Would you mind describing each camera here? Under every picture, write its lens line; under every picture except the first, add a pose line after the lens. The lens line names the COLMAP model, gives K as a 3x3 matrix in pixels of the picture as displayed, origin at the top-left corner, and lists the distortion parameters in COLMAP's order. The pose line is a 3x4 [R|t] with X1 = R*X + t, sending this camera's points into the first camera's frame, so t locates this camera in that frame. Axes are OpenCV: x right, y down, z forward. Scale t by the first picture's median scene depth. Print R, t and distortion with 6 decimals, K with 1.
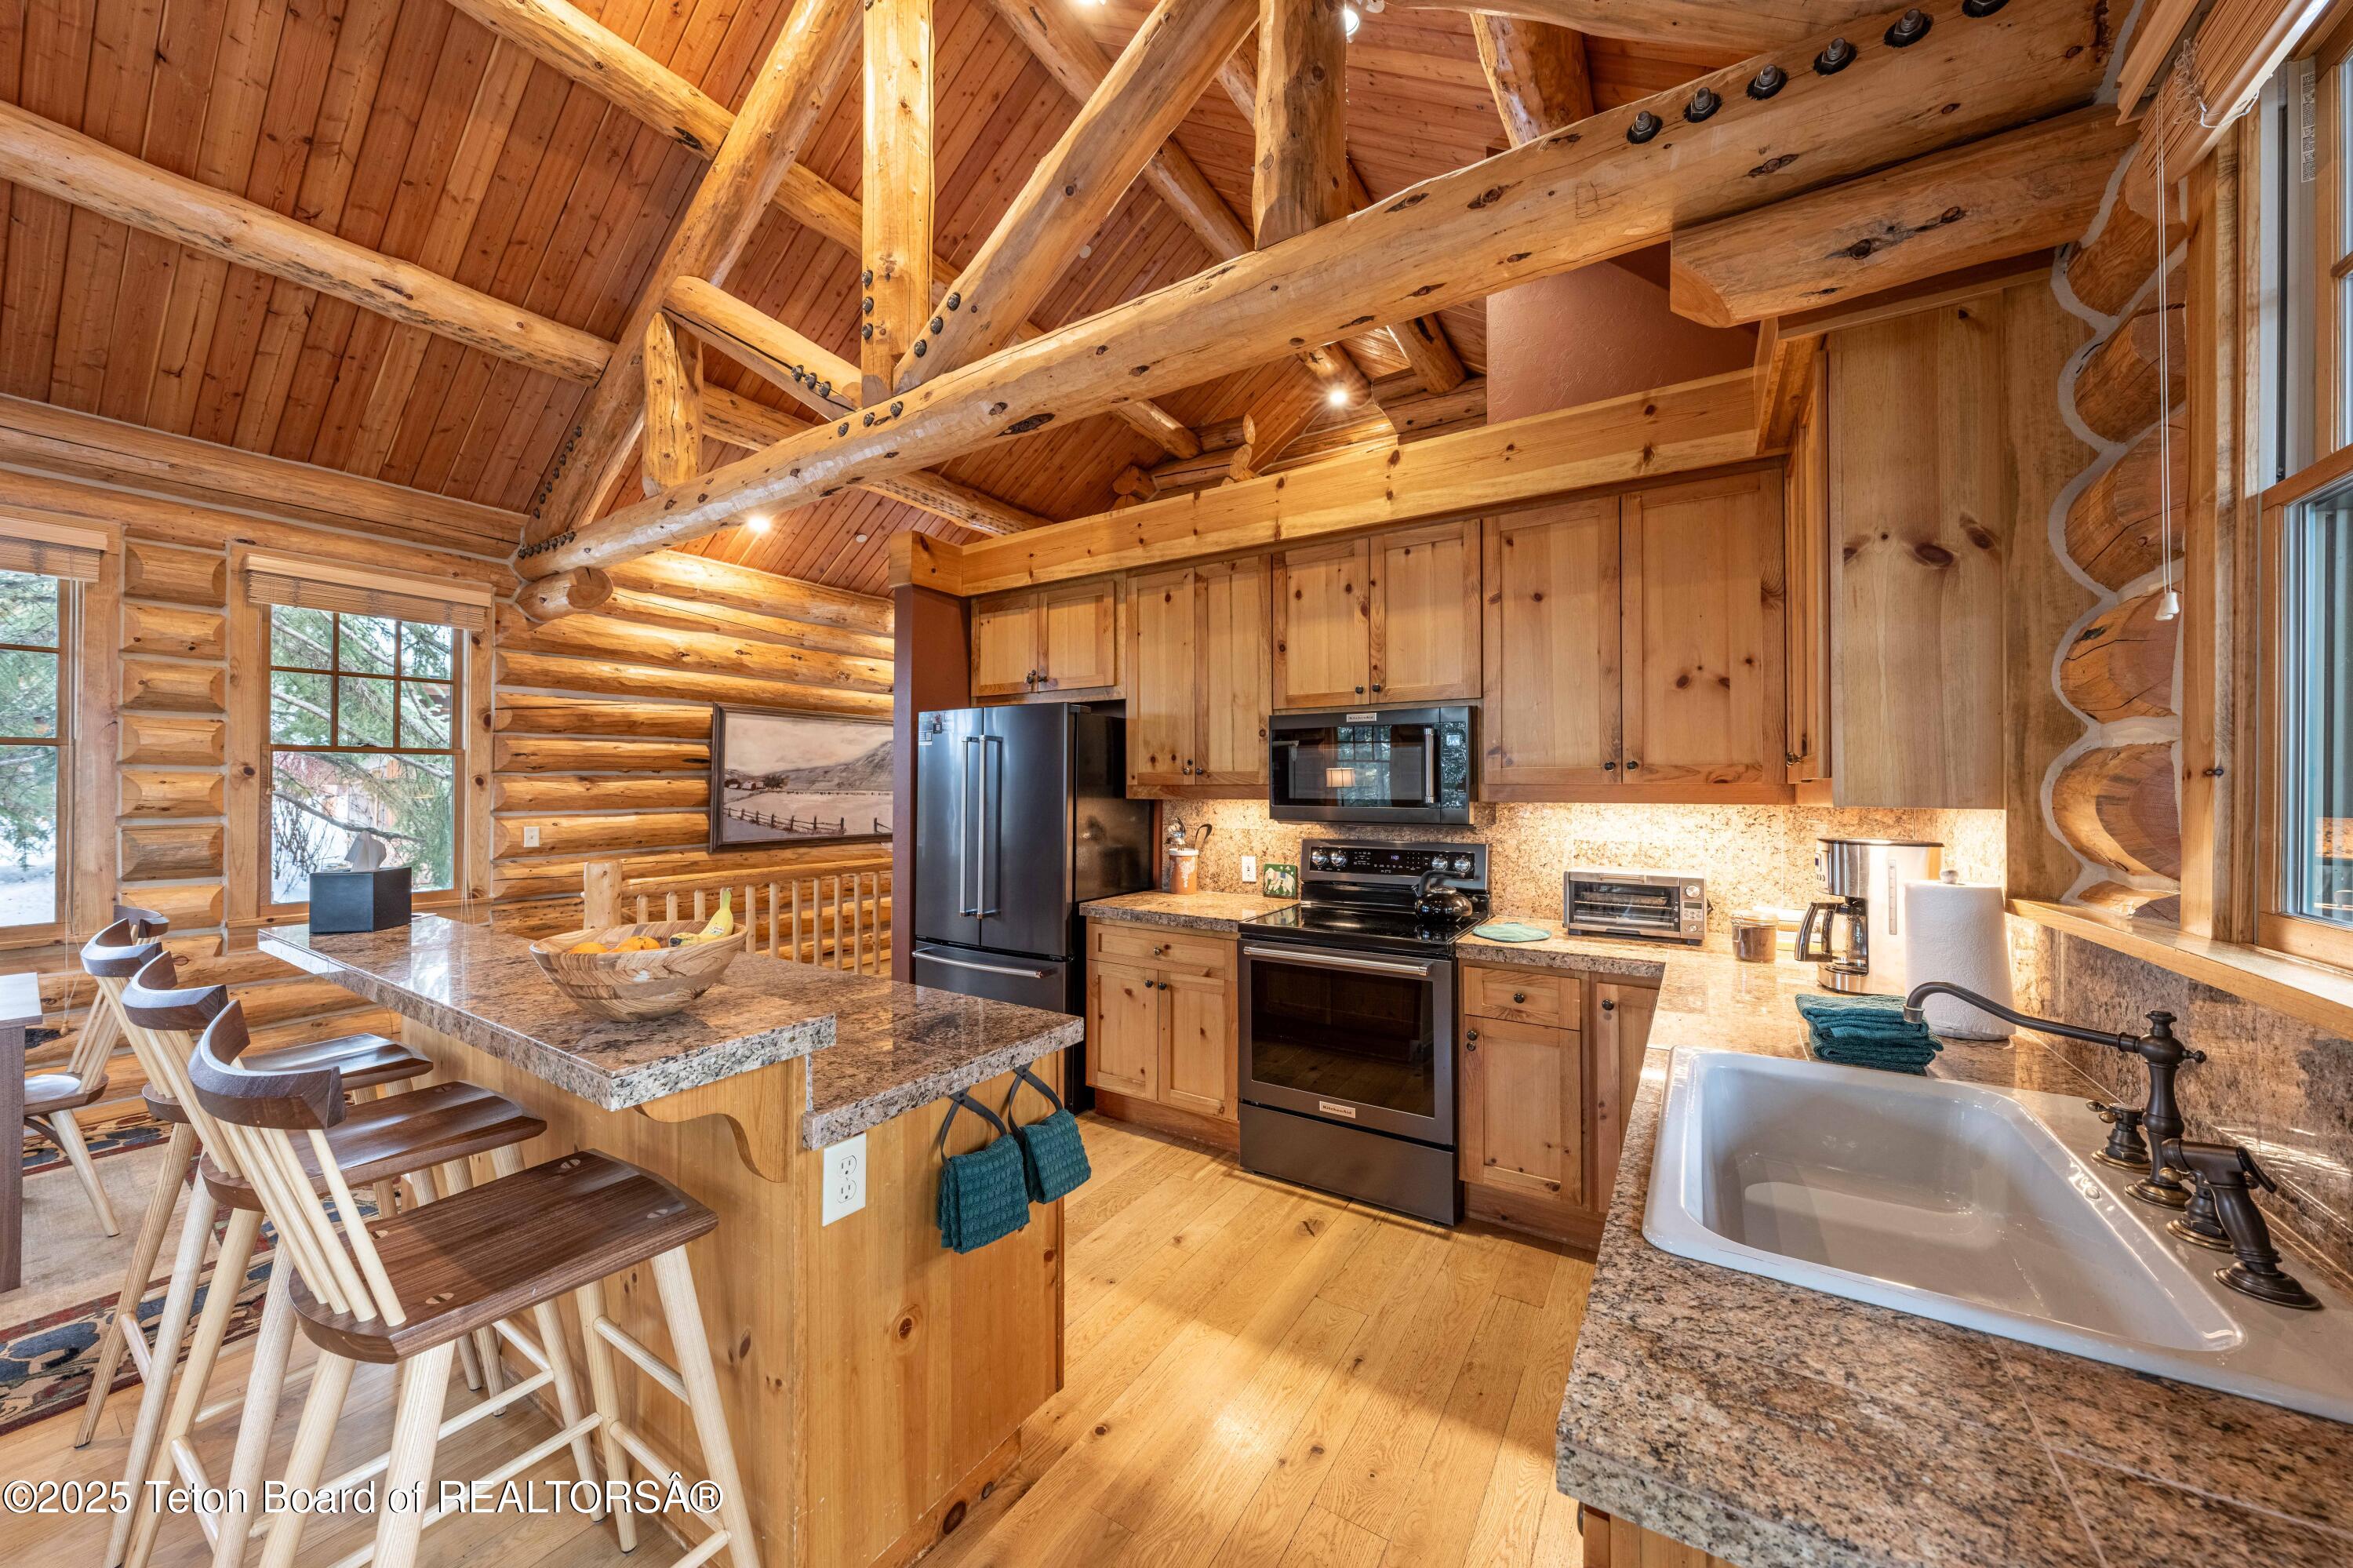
lens RADIAL K [[827.1, 0, 1171.8], [0, 827.1, 776.1], [0, 0, 1]] dist [-0.001887, -0.000033]
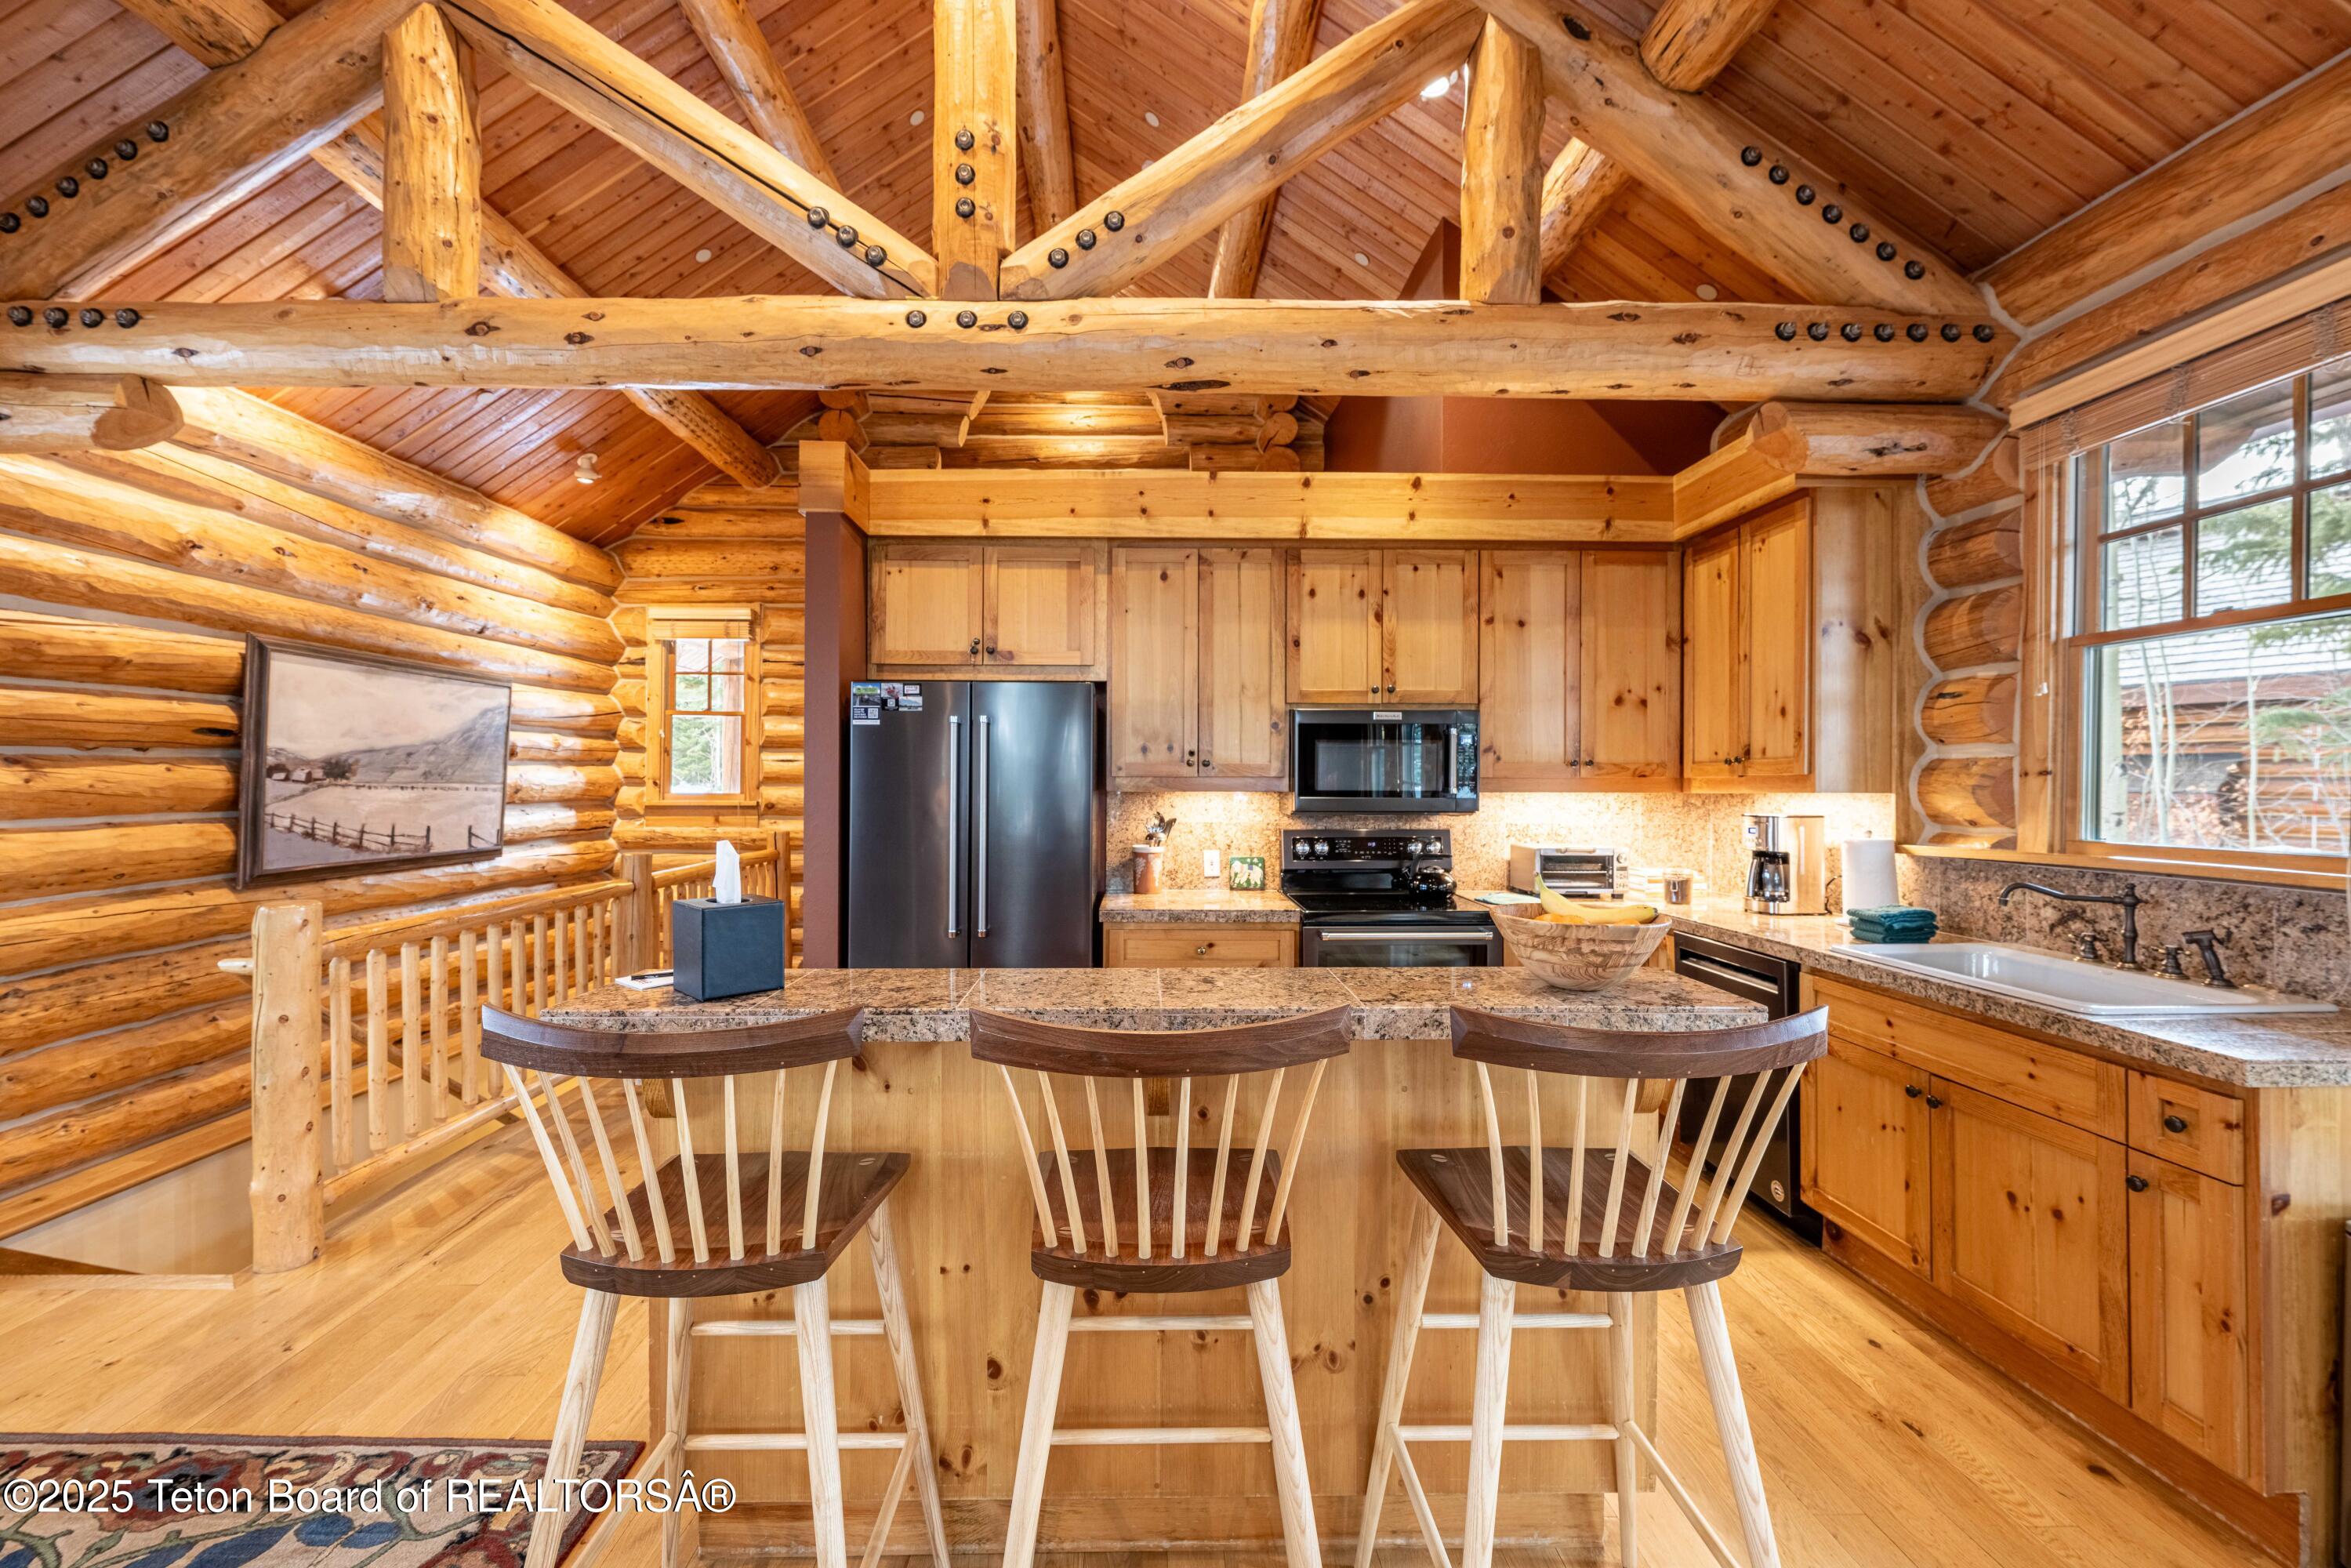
lens RADIAL K [[973.8, 0, 1172.4], [0, 973.8, 784.0], [0, 0, 1]] dist [0.000233, 0.000052]
pose [[0.822347, -0.000785, 0.568986, -0.682770], [-0.009080, 0.999854, 0.014503, 0.002722], [-0.568914, -0.017093, 0.822219, 0.095437]]
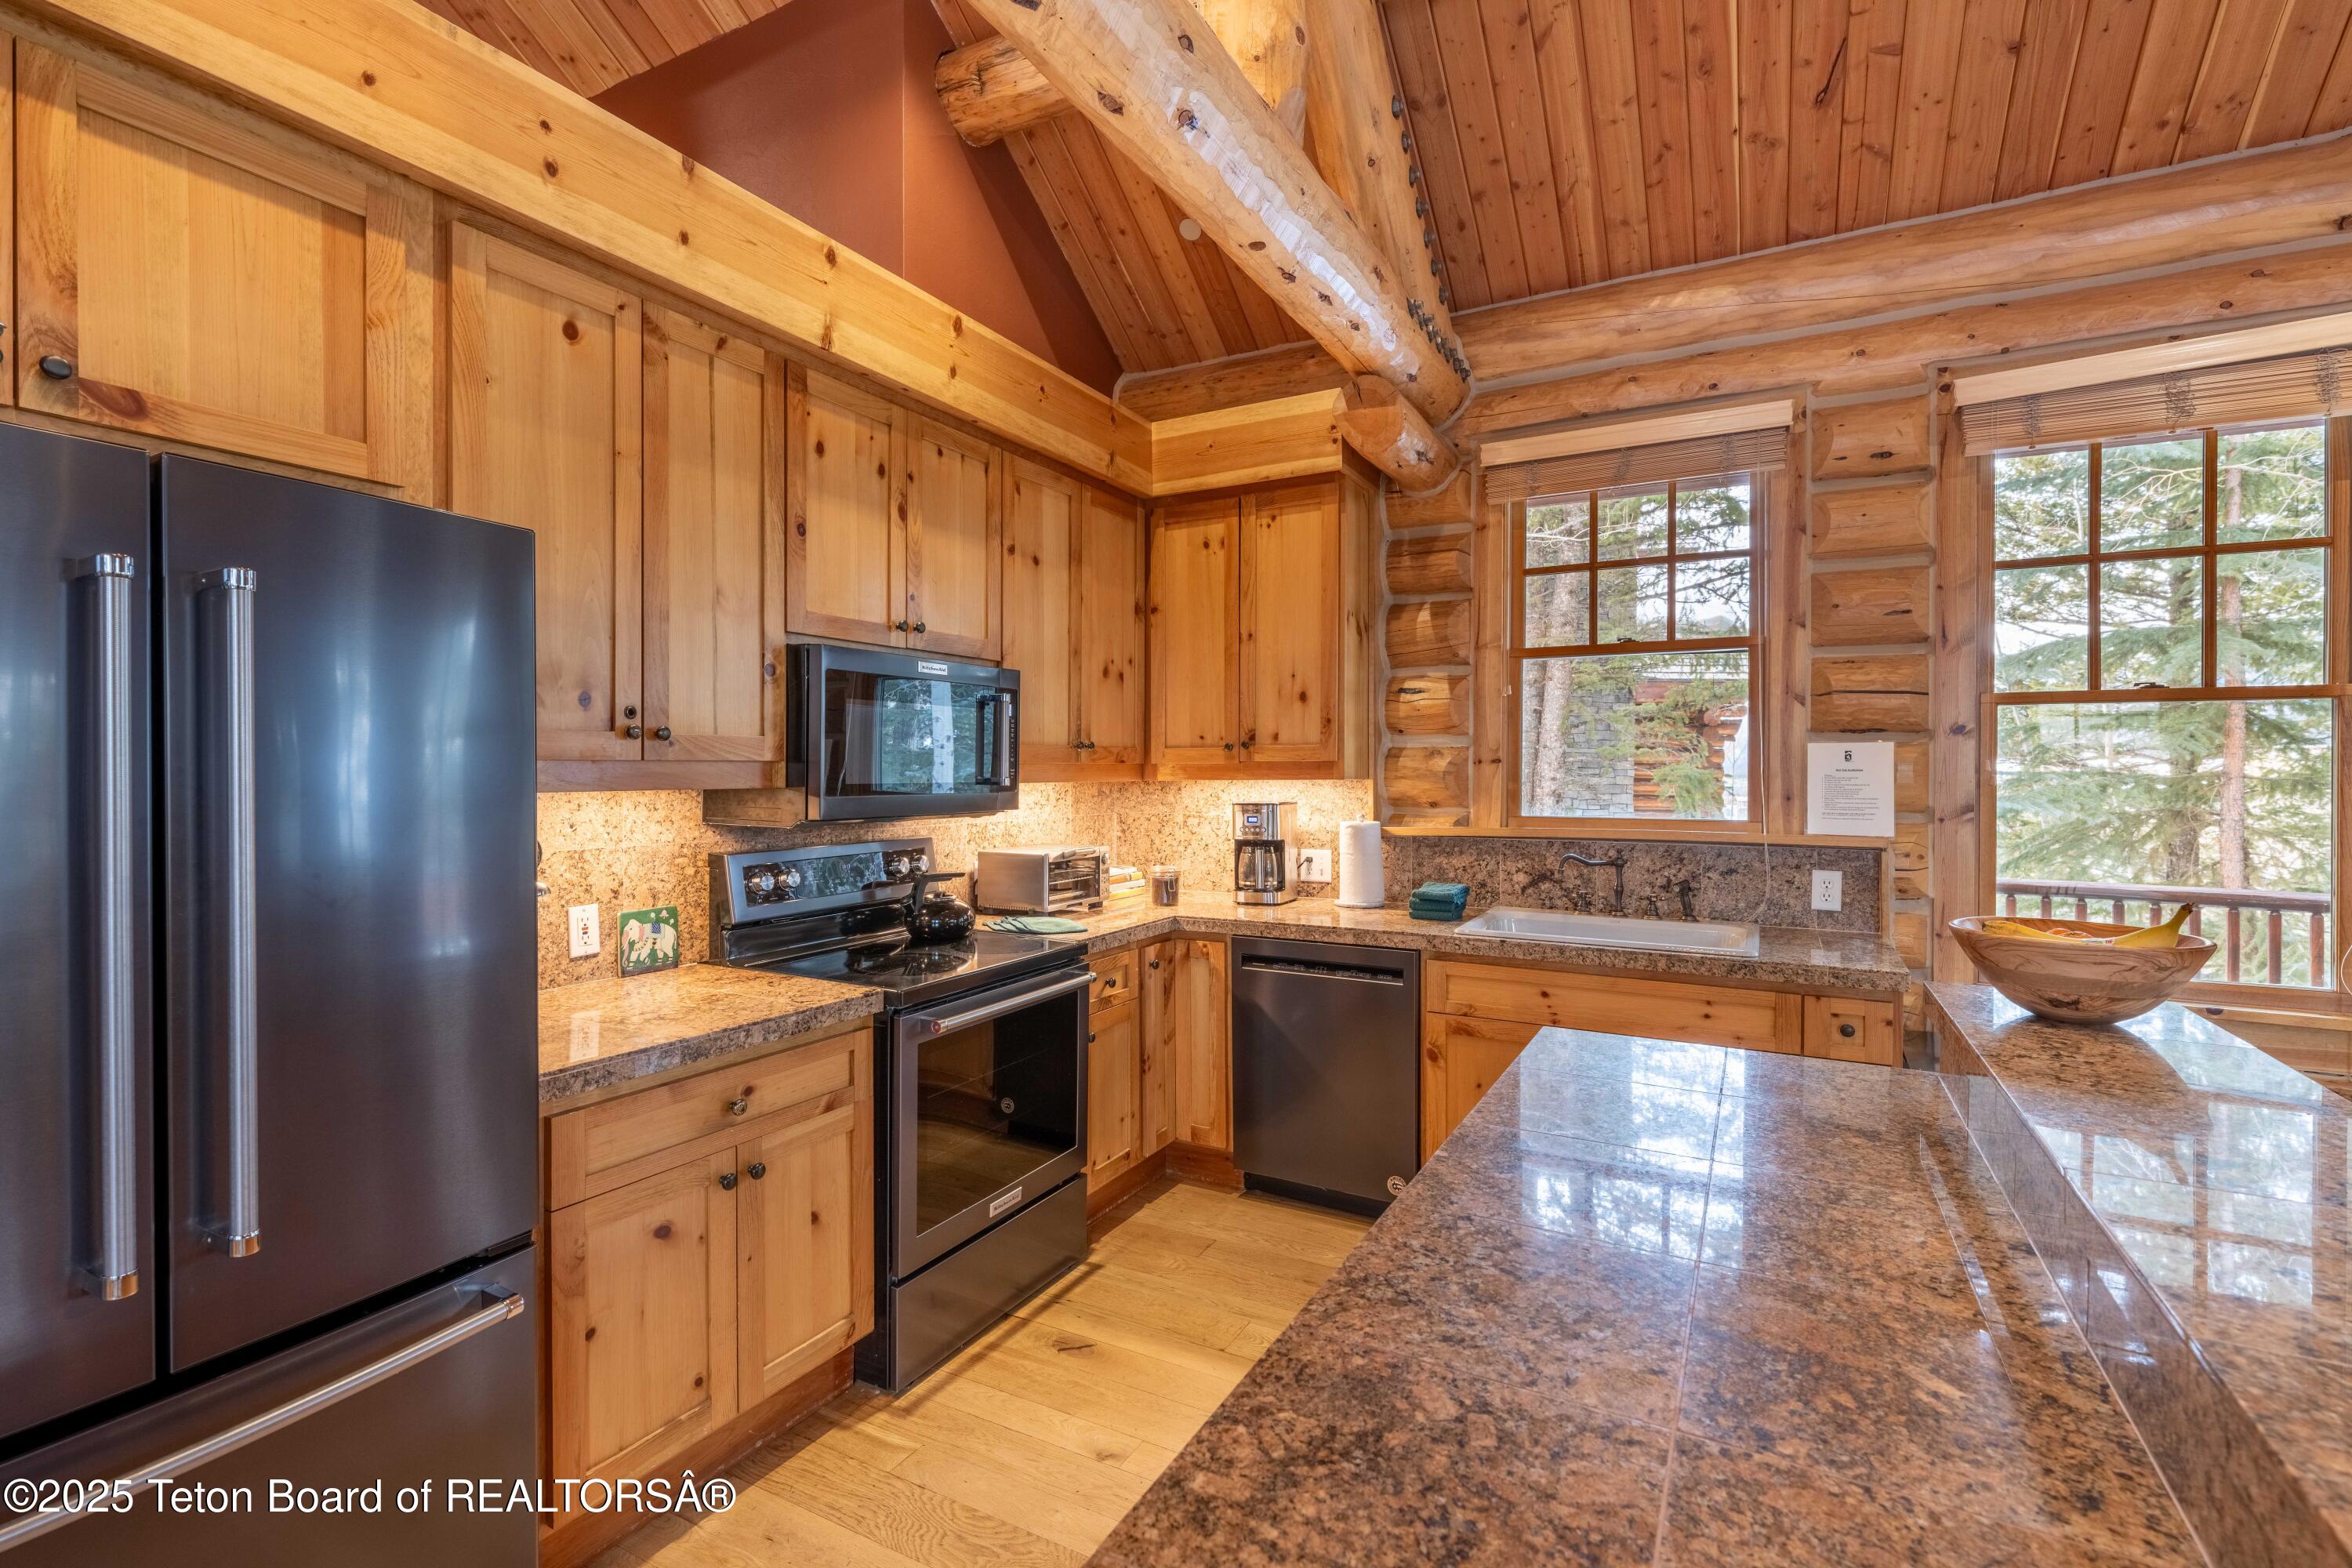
lens RADIAL K [[1051.0, 0, 1198.7], [0, 1051.0, 779.0], [0, 0, 1]] dist [0.001746, -0.000646]
pose [[-0.074974, -0.012356, 0.997109, -0.641655], [-0.015369, 0.999819, 0.011234, 0.010163], [-0.997067, -0.014482, -0.075151, 0.777395]]
